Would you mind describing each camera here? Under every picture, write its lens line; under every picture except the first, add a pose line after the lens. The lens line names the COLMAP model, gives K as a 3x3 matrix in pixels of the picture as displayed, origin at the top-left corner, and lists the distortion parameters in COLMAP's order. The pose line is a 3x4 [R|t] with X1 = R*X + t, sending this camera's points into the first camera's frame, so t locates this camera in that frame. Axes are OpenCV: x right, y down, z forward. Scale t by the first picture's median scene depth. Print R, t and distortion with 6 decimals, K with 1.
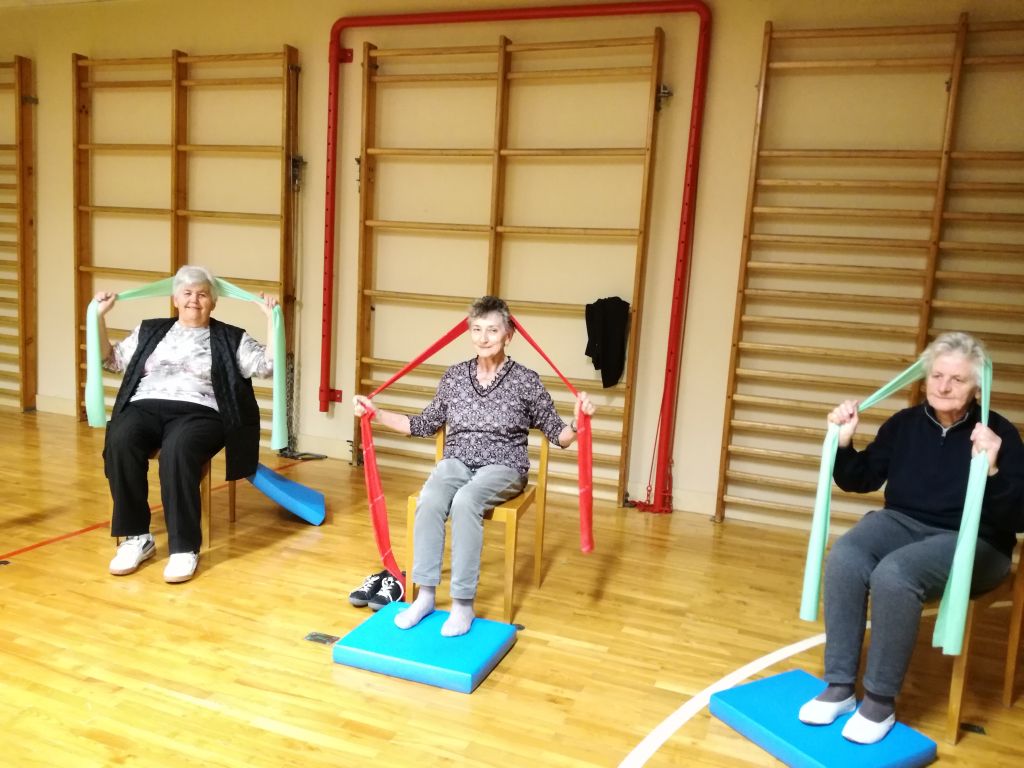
lens RADIAL K [[841.7, 0, 512.5], [0, 841.7, 394.3], [0, 0, 1]] dist [0.075216, -0.133013]
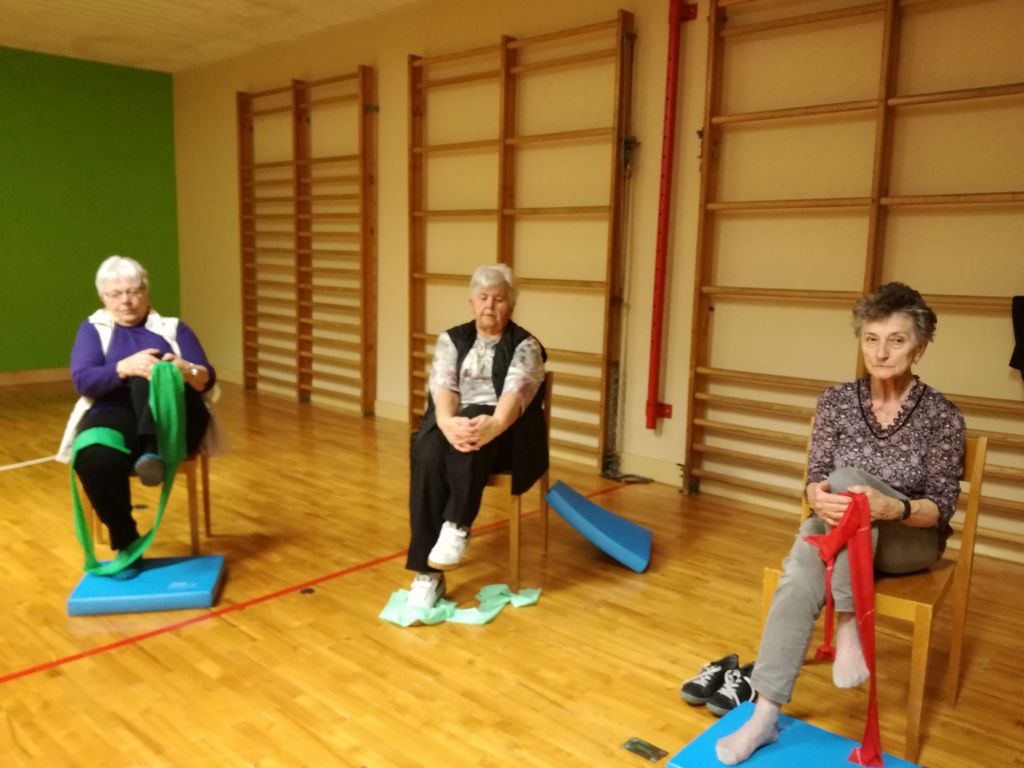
lens RADIAL K [[841.7, 0, 509.3], [0, 841.7, 399.4], [0, 0, 1]] dist [0.075216, -0.133013]
pose [[0.925955, 0.022263, -0.376978, -0.042647], [-0.020280, 0.999752, 0.009229, -0.020134], [0.377090, -0.000900, 0.926176, 0.186131]]
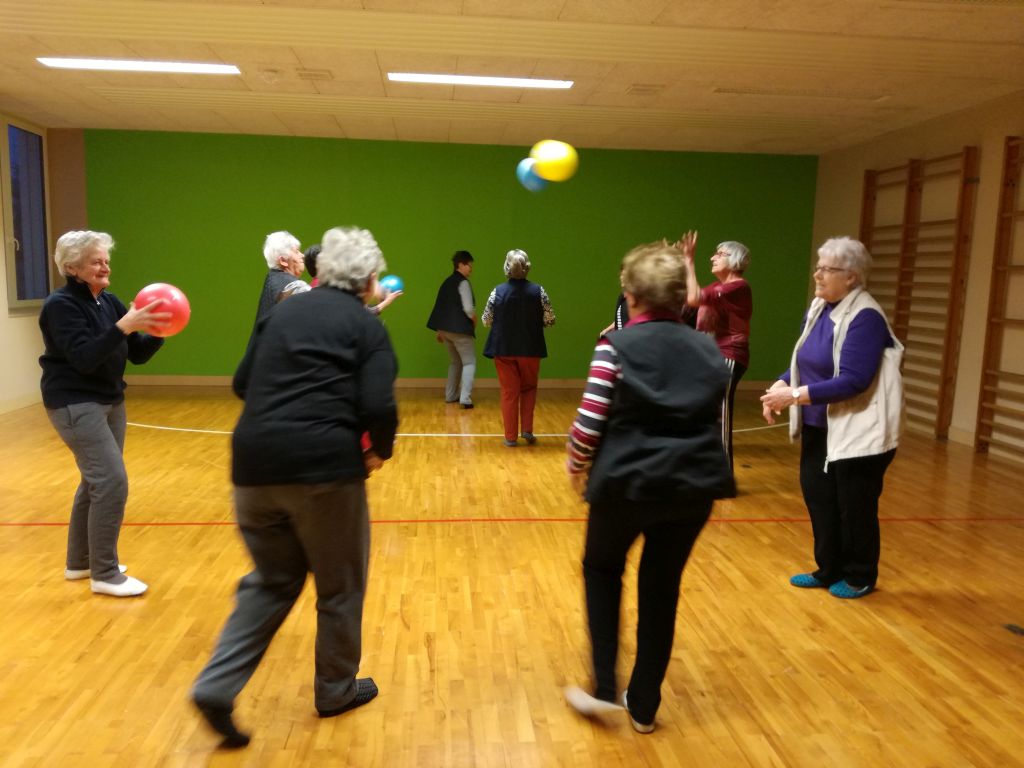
lens RADIAL K [[841.7, 0, 517.5], [0, 841.7, 402.6], [0, 0, 1]] dist [0.075216, -0.133013]
pose [[0.452561, 0.083309, -0.887834, 0.342209], [-0.132236, 0.990888, 0.025574, 0.027652], [0.881874, 0.105830, 0.459453, -0.127001]]
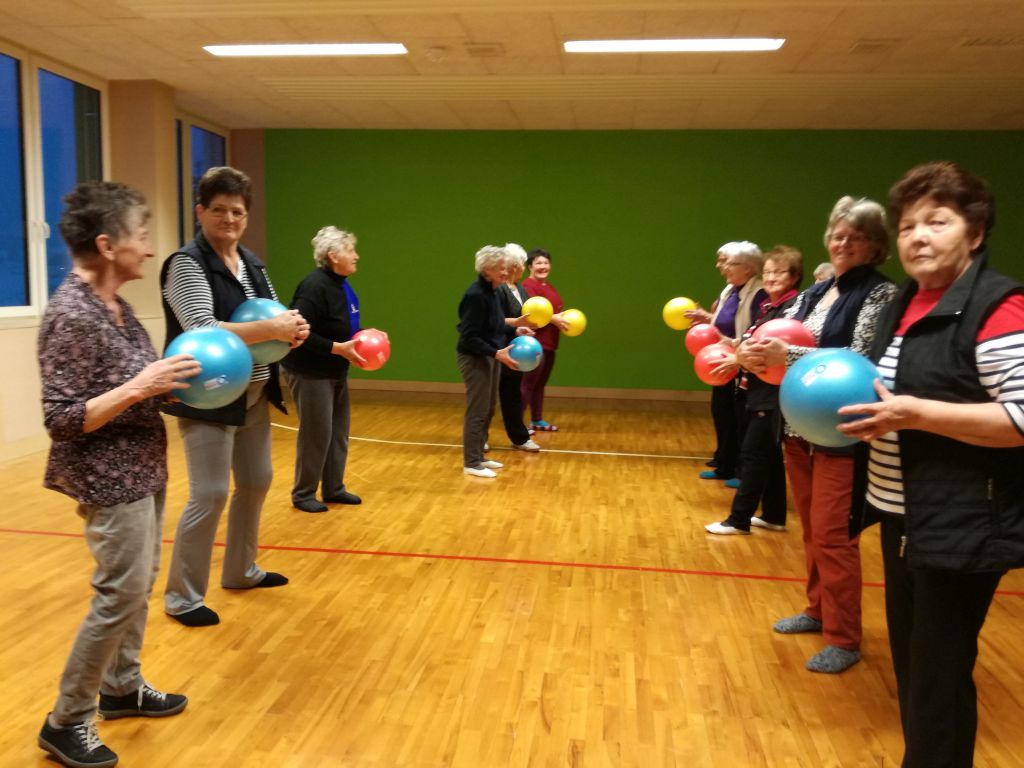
lens RADIAL K [[841.7, 0, 513.3], [0, 841.7, 395.6], [0, 0, 1]] dist [0.075216, -0.133013]
pose [[0.252330, 0.077656, -0.964520, 0.149690], [-0.157083, 0.986840, 0.038358, 0.023437], [0.954806, 0.141831, 0.261208, -0.039007]]
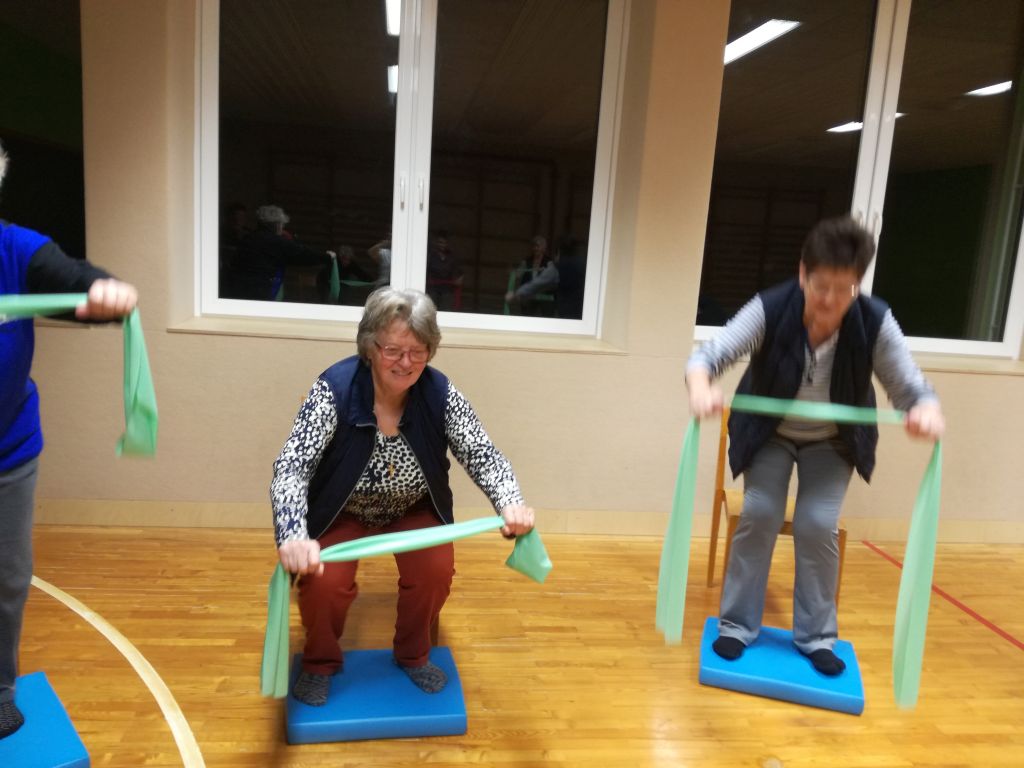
lens RADIAL K [[841.7, 0, 511.4], [0, 841.7, 387.2], [0, 0, 1]] dist [0.075216, -0.133013]
pose [[-0.871991, -0.036777, -0.488139, -0.179572], [-0.187493, 0.946224, 0.263639, -0.025042], [0.452193, 0.321414, -0.831994, 0.039776]]
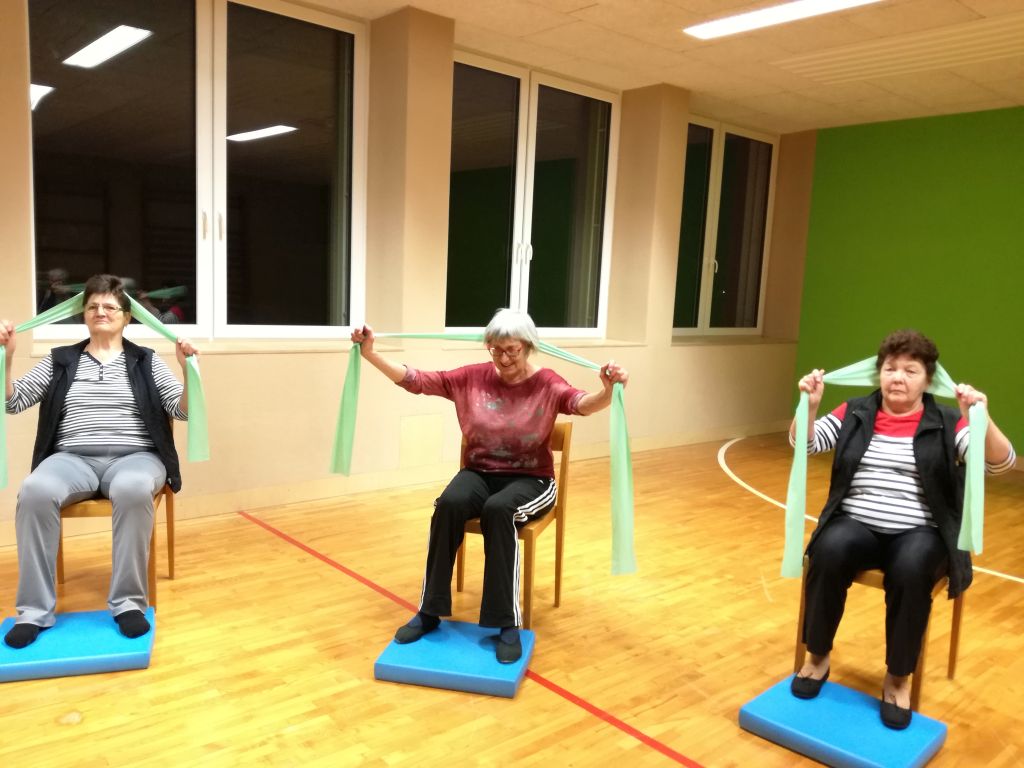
lens RADIAL K [[841.7, 0, 519.0], [0, 841.7, 386.2], [0, 0, 1]] dist [0.075216, -0.133013]
pose [[-0.457367, 0.027444, -0.888855, -0.235267], [-0.203245, 0.969842, 0.134526, -0.046278], [0.865741, 0.242183, -0.437995, 0.214472]]
